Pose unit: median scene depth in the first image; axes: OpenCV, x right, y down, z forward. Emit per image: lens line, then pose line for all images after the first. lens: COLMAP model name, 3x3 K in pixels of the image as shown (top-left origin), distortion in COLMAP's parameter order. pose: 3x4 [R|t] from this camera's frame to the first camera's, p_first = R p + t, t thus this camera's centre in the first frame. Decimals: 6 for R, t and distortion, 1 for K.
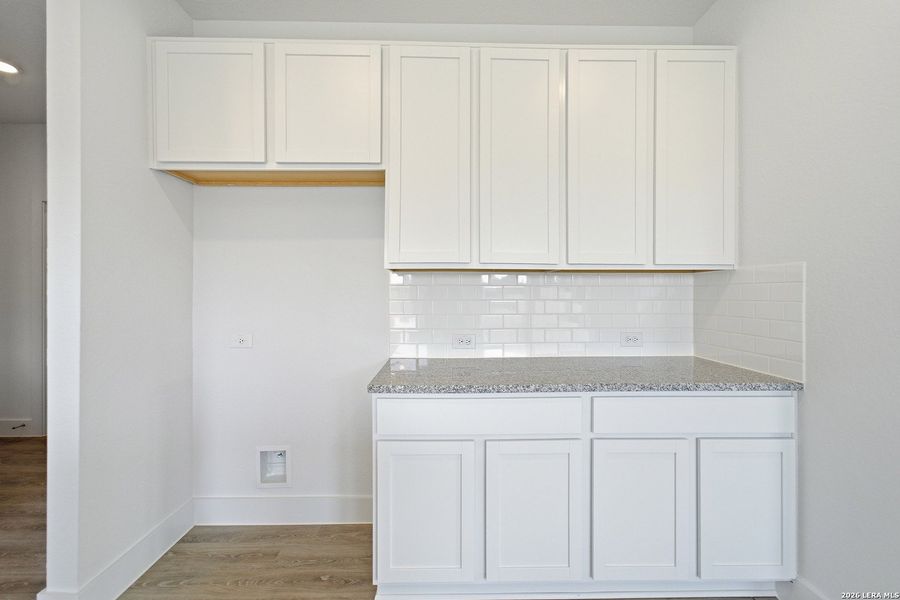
lens RADIAL K [[380.4, 0, 448.8], [0, 380.4, 297.4], [0, 0, 1]] dist [-0.022166, 0.000154]
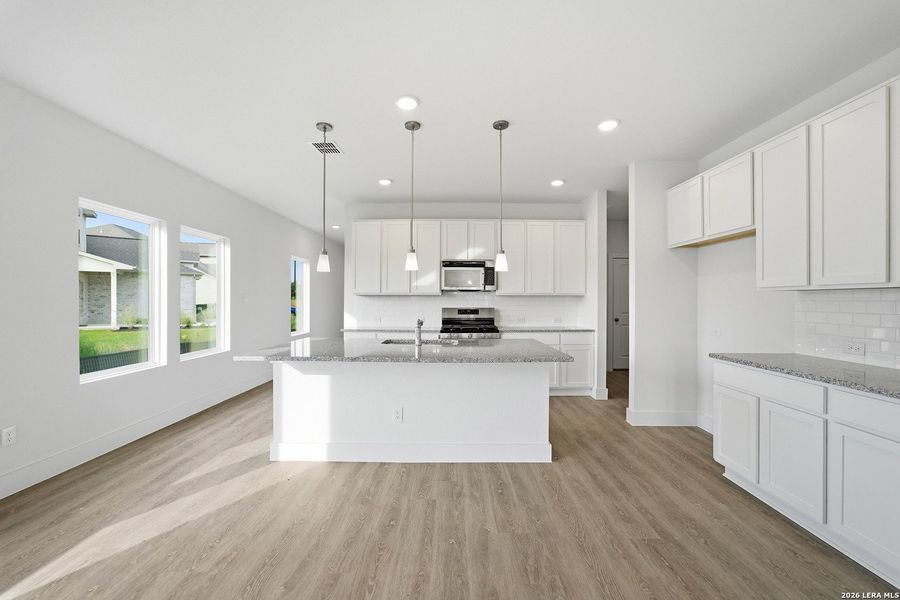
lens RADIAL K [[373.4, 0, 461.1], [0, 373.4, 300.2], [0, 0, 1]] dist [-0.001719, 0.000015]
pose [[0.000190, 0.001221, -0.999999, 1.404724], [-0.001652, 0.999998, 0.001220, -0.034564], [0.999999, 0.001652, 0.000192, -0.236207]]
